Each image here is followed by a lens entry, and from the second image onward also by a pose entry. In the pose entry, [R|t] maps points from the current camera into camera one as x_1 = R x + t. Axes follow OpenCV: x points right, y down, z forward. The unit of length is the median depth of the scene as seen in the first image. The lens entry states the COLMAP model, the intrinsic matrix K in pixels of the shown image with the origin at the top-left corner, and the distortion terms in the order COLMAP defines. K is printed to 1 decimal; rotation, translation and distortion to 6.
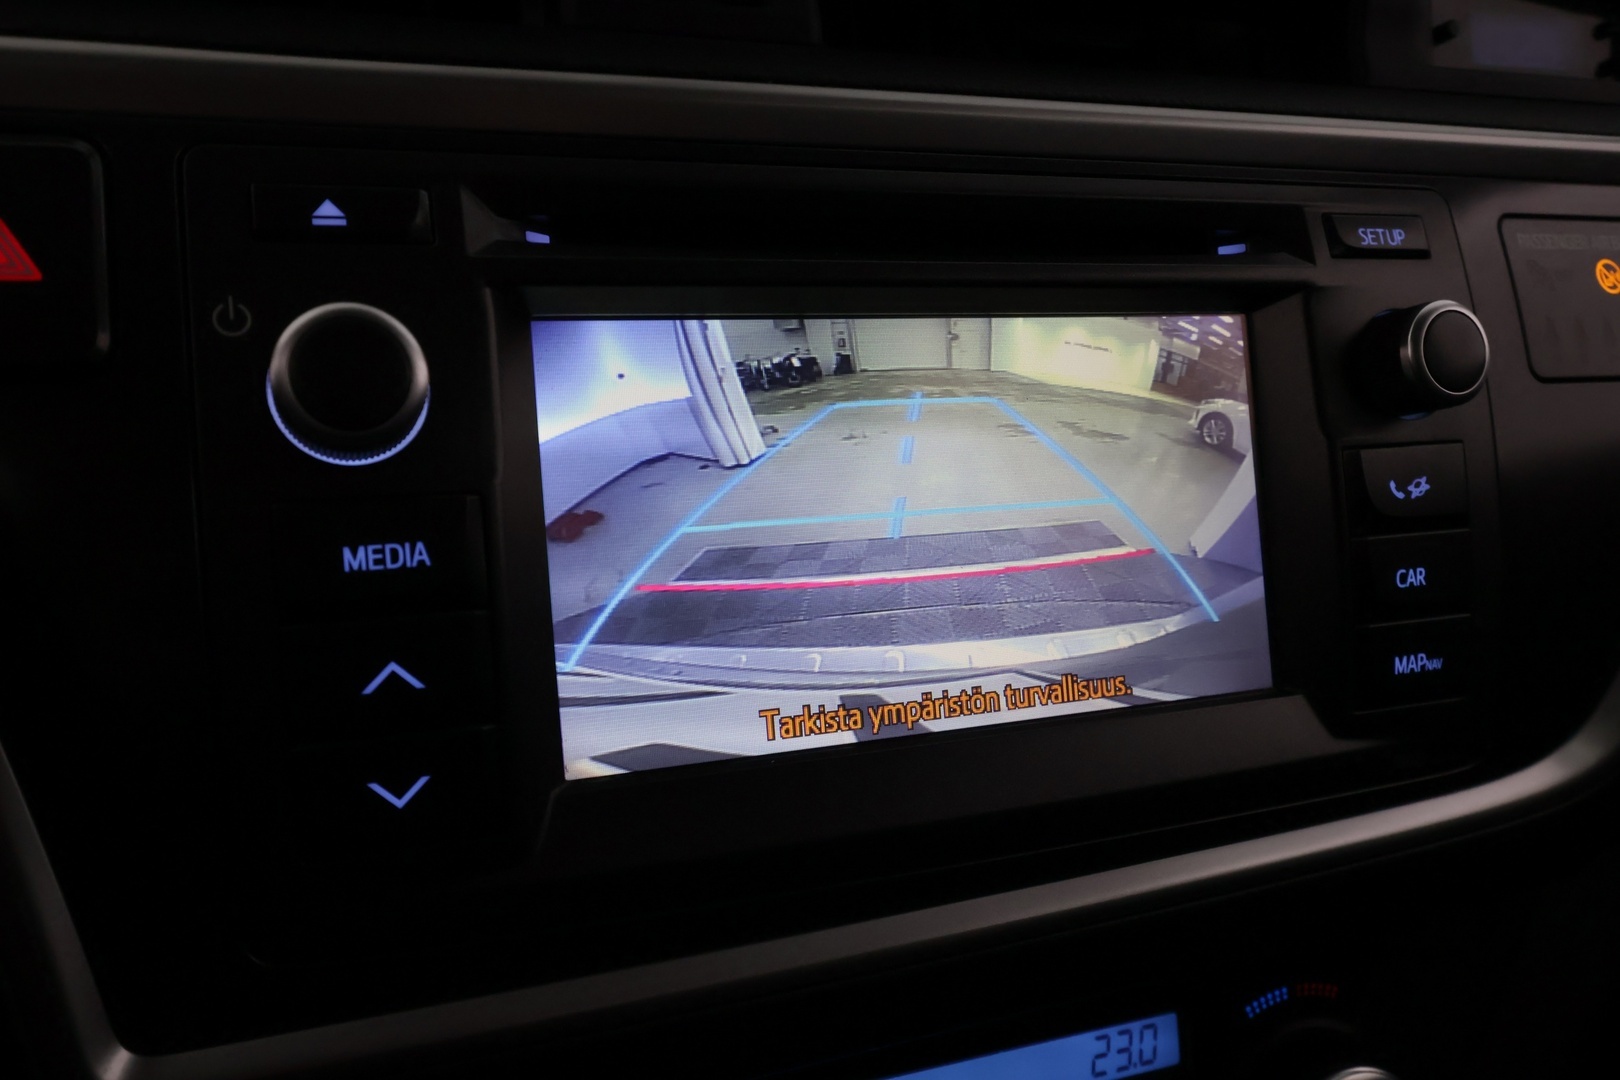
lens RADIAL K [[1285.1, 0, 816.9], [0, 1285.1, 532.5], [0, 0, 1]] dist [0.002290, 0.007222]
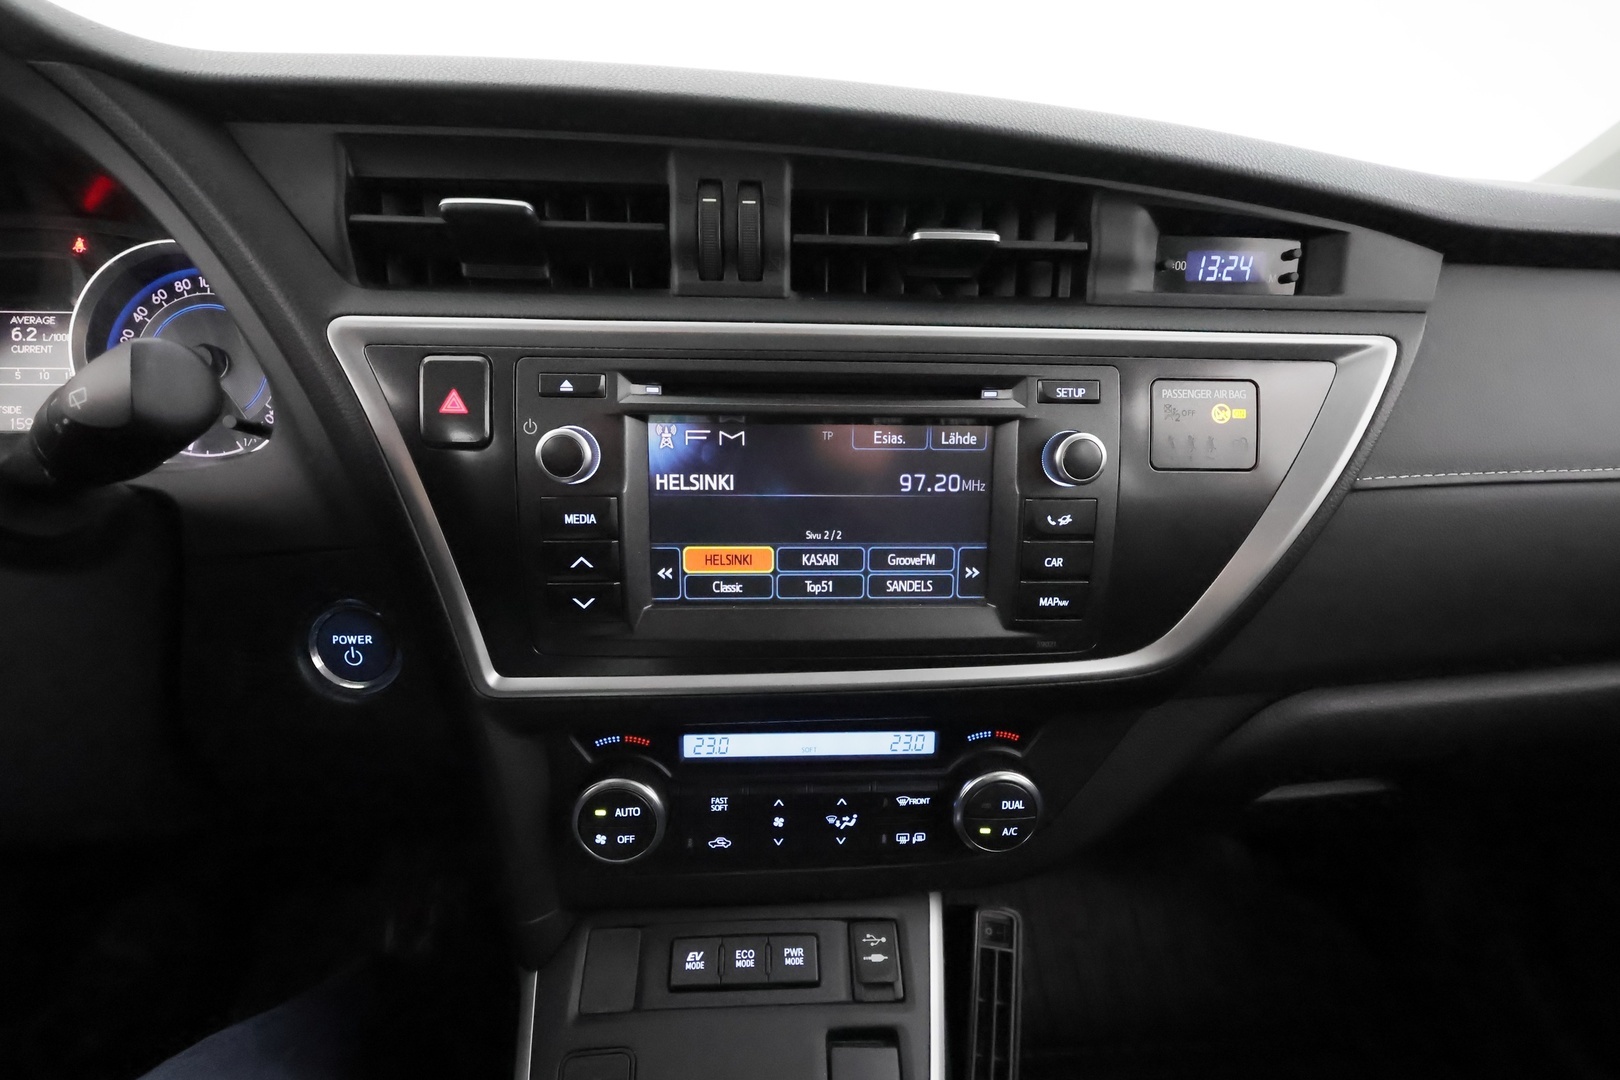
lens RADIAL K [[743.8, 0, 810.9], [0, 743.8, 539.7], [0, 0, 1]] dist [0.000401, 0.000833]
pose [[0.951459, 0.130728, -0.278633, 0.417514], [-0.076608, 0.977410, 0.196980, -0.208118], [0.298089, -0.166072, 0.939980, -0.246579]]
